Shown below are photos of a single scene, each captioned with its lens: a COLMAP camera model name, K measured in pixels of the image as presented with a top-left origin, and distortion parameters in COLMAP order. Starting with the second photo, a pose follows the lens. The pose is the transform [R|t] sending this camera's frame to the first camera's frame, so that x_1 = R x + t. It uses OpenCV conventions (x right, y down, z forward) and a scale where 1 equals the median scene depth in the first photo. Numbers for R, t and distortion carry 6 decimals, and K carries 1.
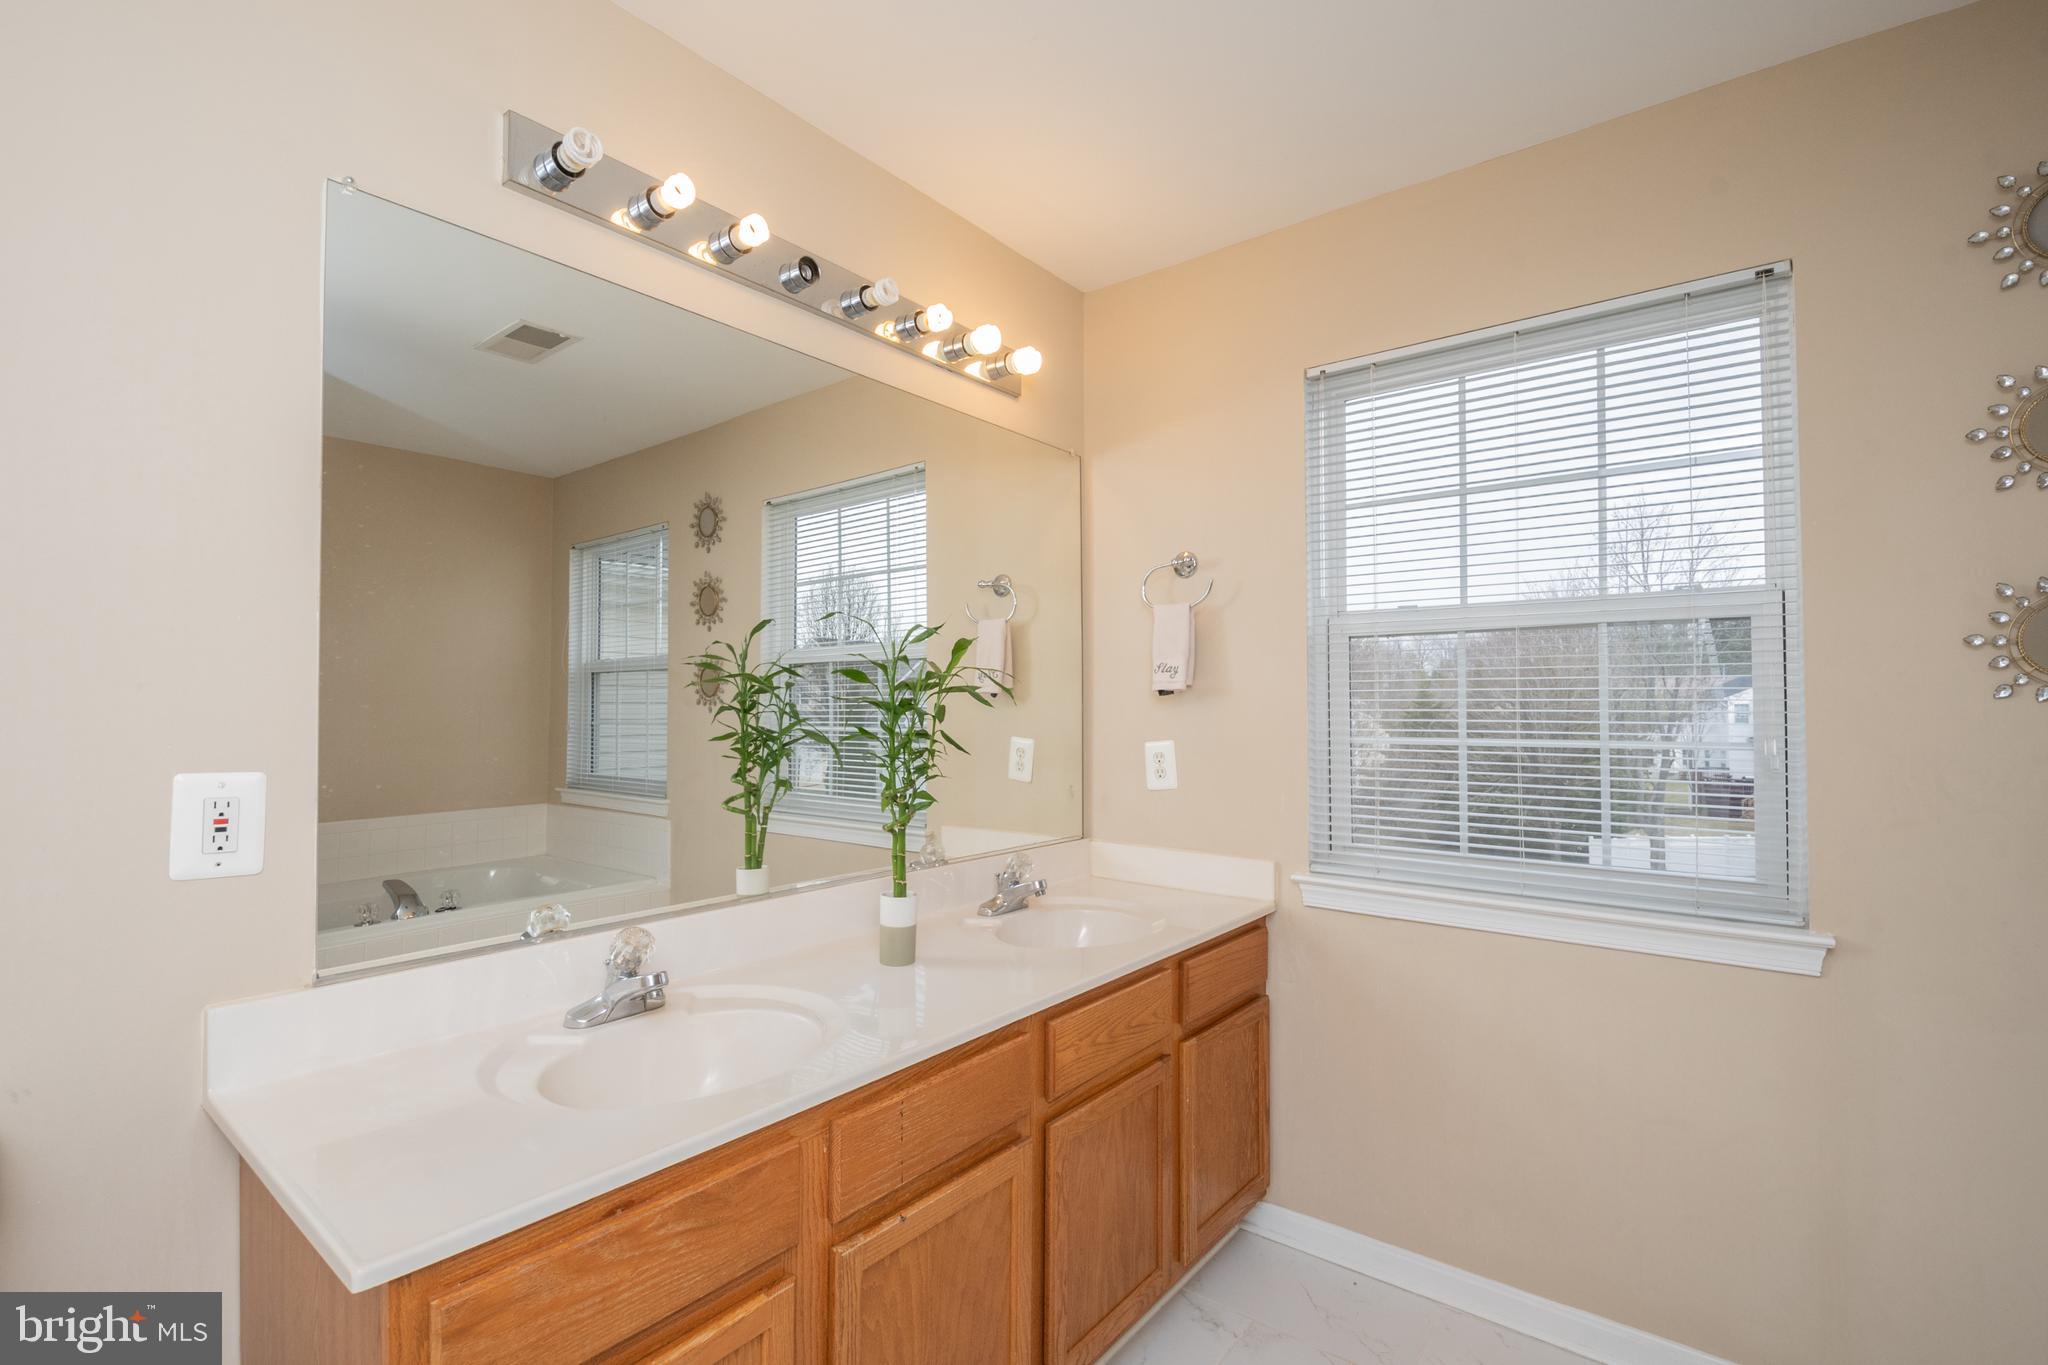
lens RADIAL K [[929.6, 0, 1018.0], [0, 929.6, 693.0], [0, 0, 1]] dist [0.016580, -0.017447]
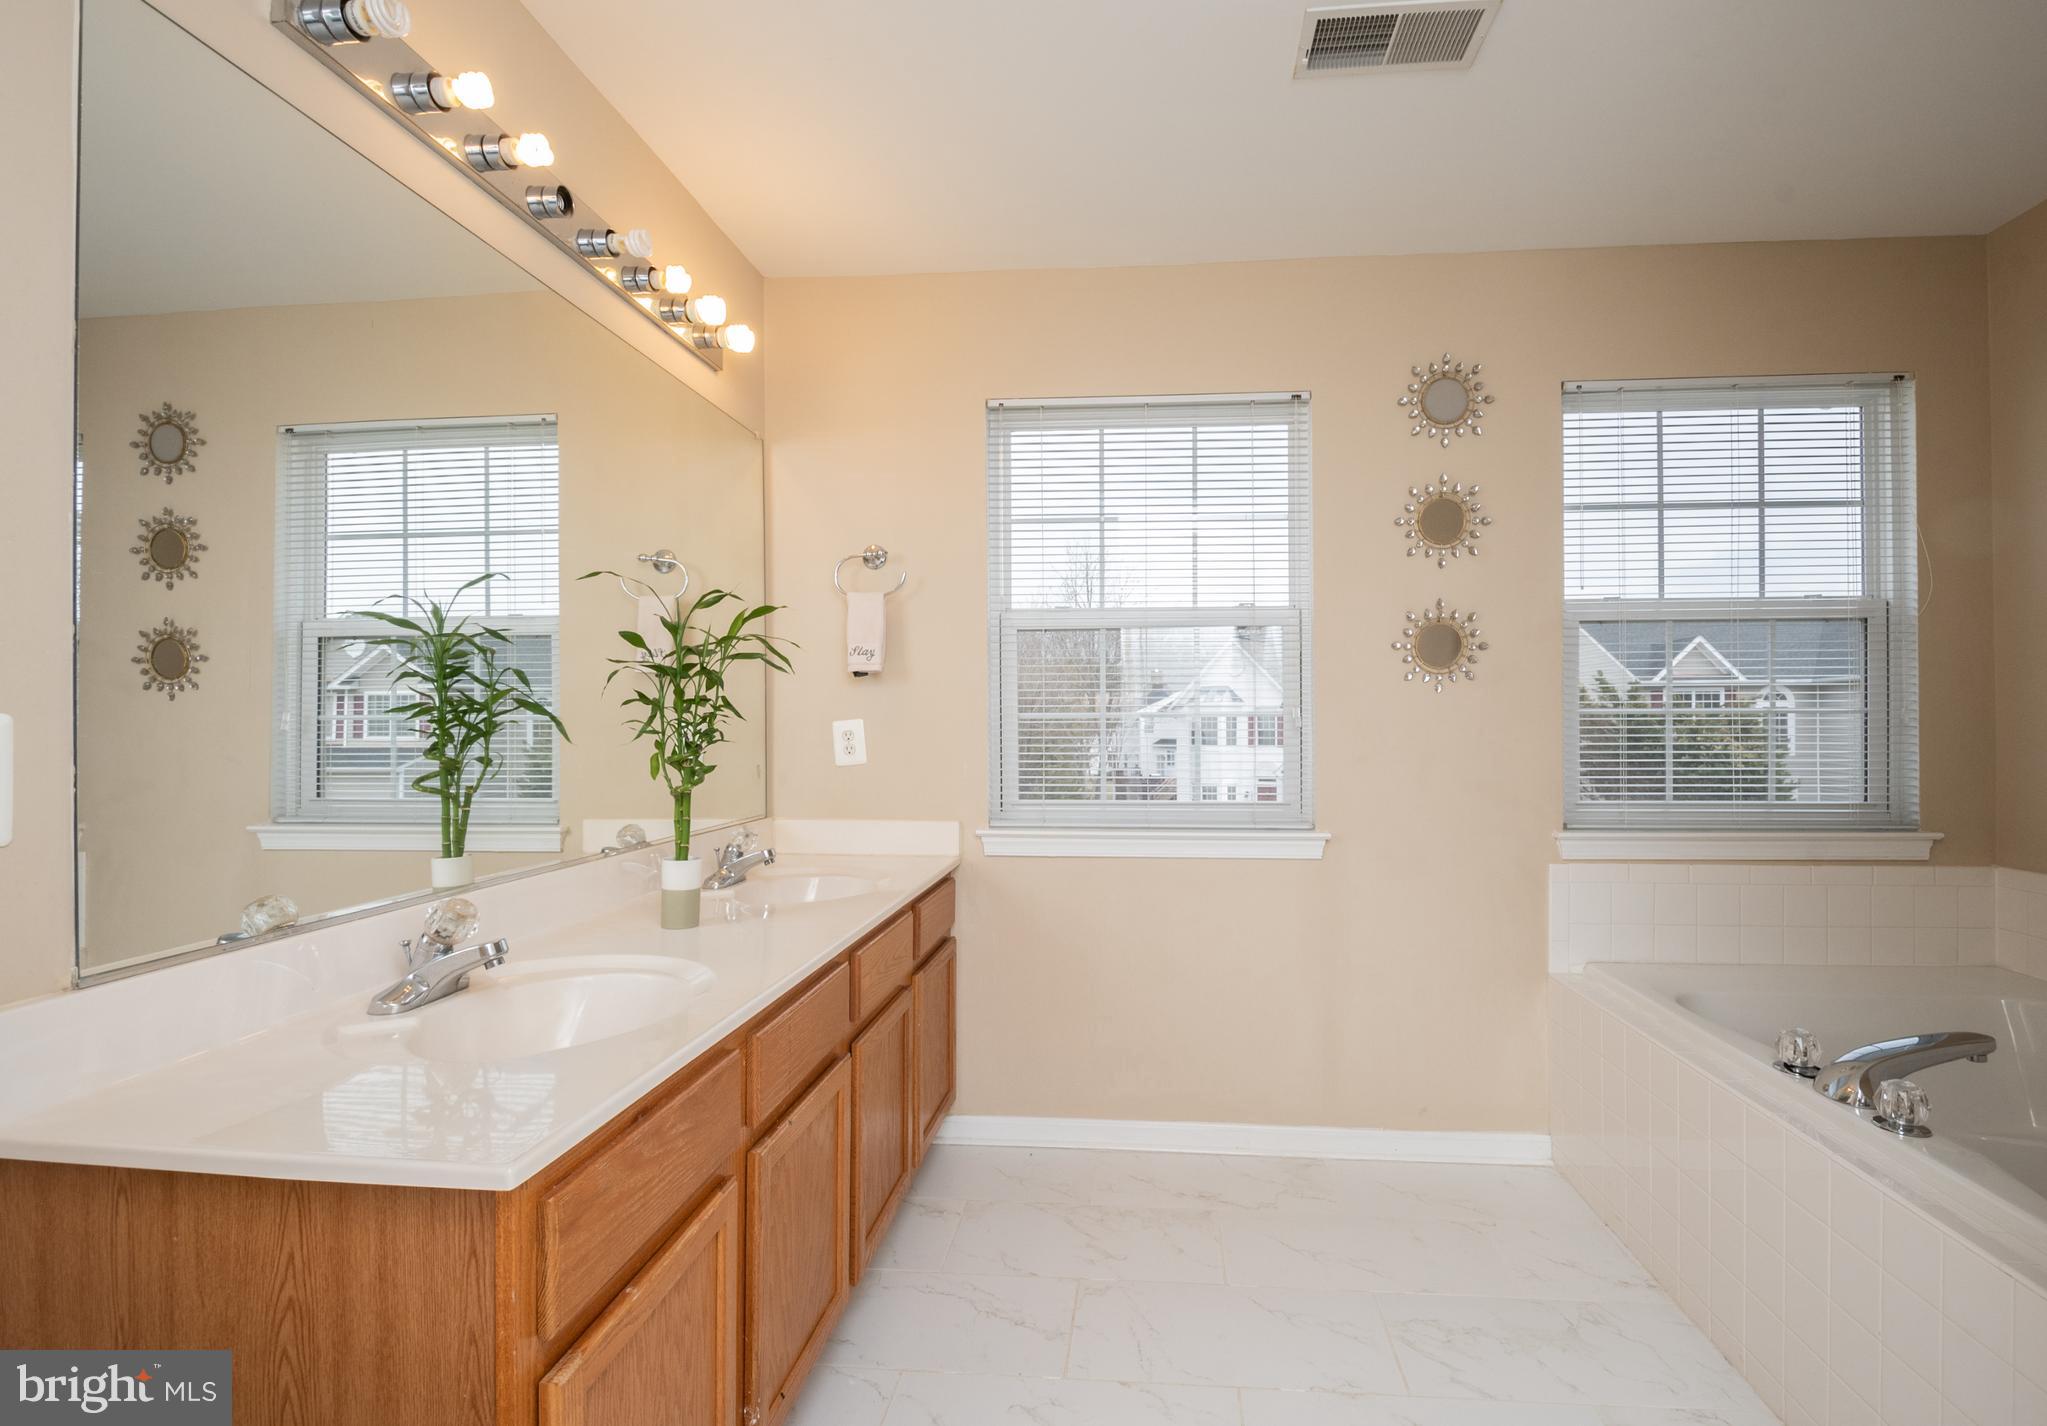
lens RADIAL K [[959.4, 0, 1090.4], [0, 959.4, 719.8], [0, 0, 1]] dist [0.027520, -0.030267]
pose [[0.825396, -0.002996, 0.564546, -0.280152], [-0.005914, 0.999885, 0.013954, 0.039735], [-0.564523, -0.014856, 0.825284, -0.081195]]
